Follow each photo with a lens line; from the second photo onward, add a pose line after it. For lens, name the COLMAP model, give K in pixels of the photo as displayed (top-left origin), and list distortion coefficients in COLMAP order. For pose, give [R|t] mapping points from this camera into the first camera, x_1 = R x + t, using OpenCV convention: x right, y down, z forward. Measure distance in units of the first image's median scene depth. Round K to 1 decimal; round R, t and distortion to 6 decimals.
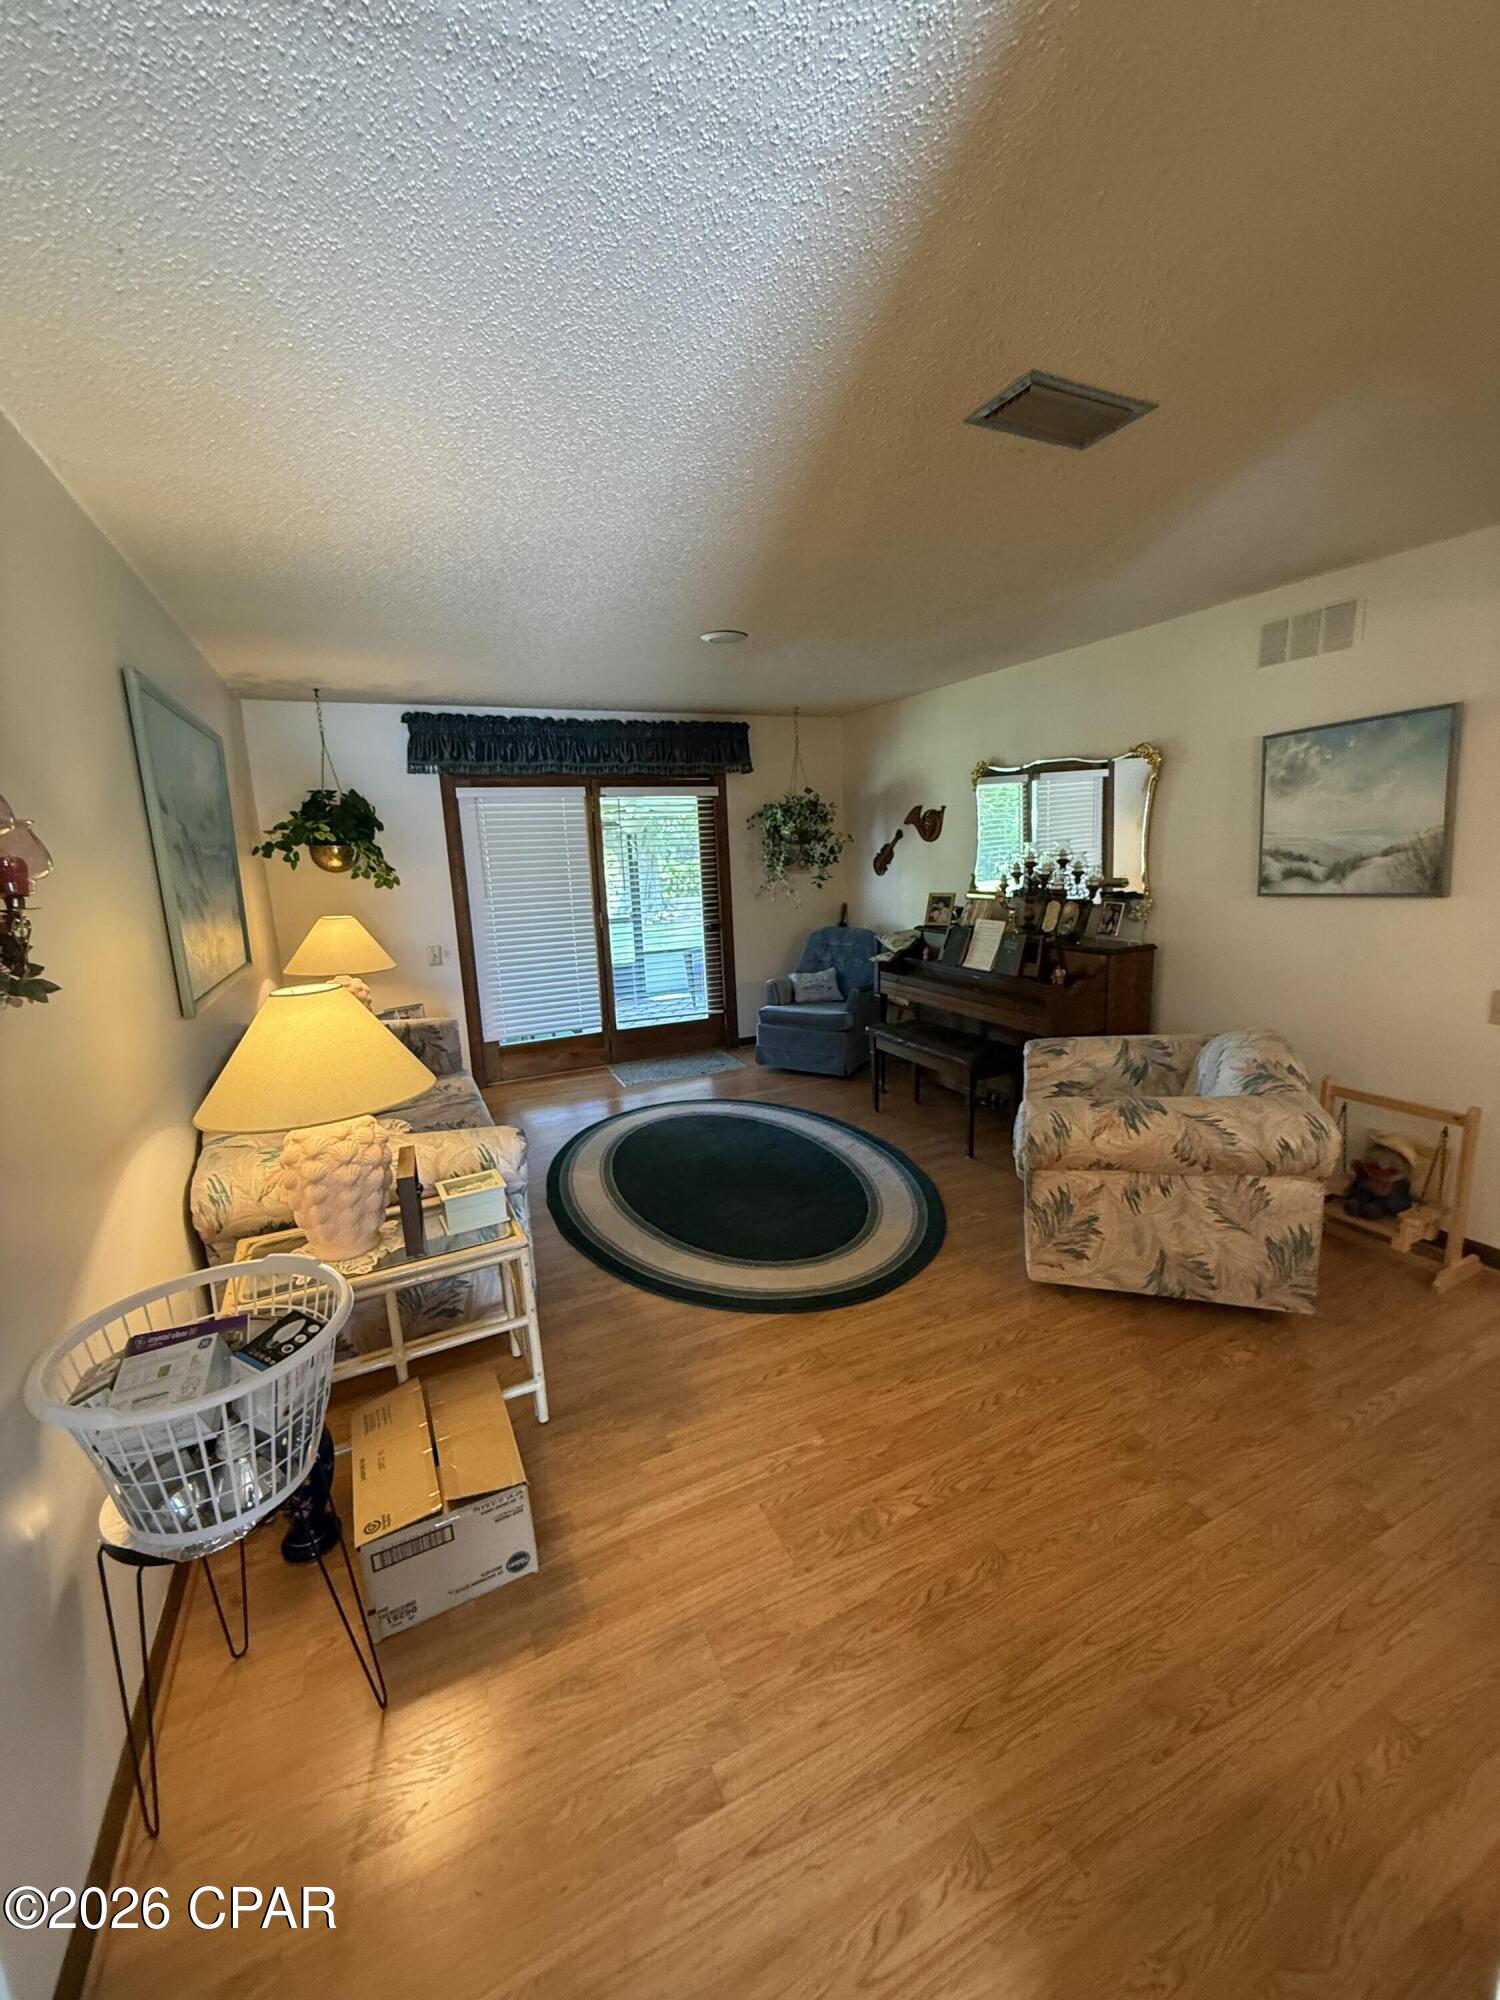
lens RADIAL K [[795.1, 0, 754.9], [0, 795.1, 1002.3], [0, 0, 1]] dist [-0.000398, -0.000028]
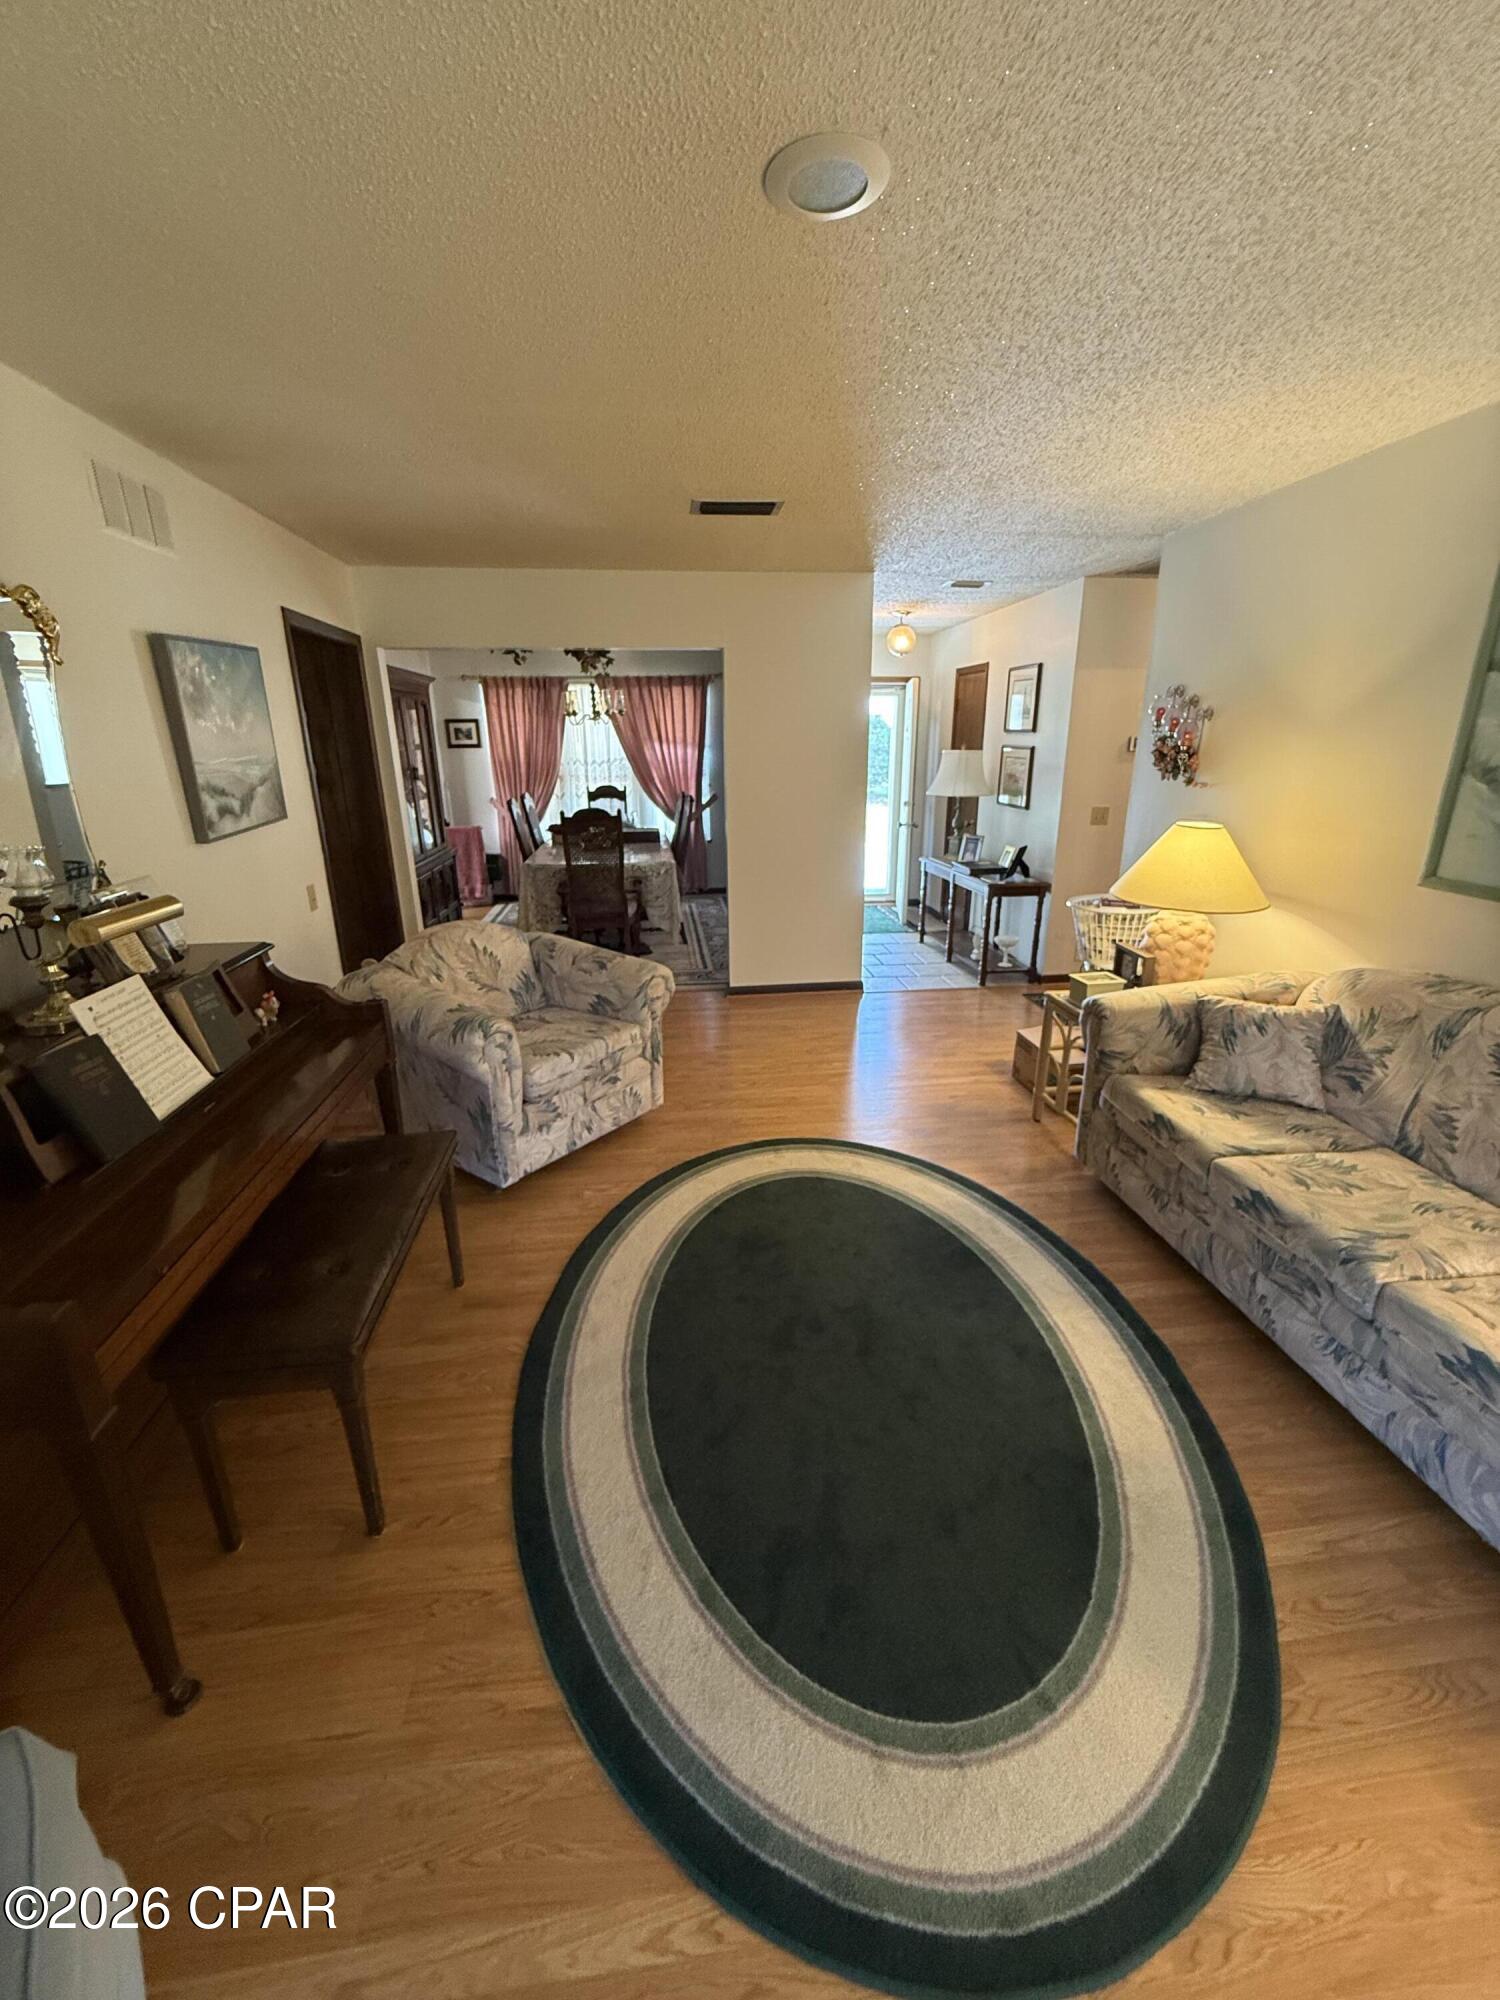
lens RADIAL K [[795.1, 0, 752.3], [0, 795.1, 998.0], [0, 0, 1]] dist [-0.000398, -0.000028]
pose [[-0.947418, -0.047923, 0.316391, -0.162112], [0.112853, 0.875159, 0.470491, -0.329703], [-0.299440, 0.481457, -0.823732, 1.656005]]
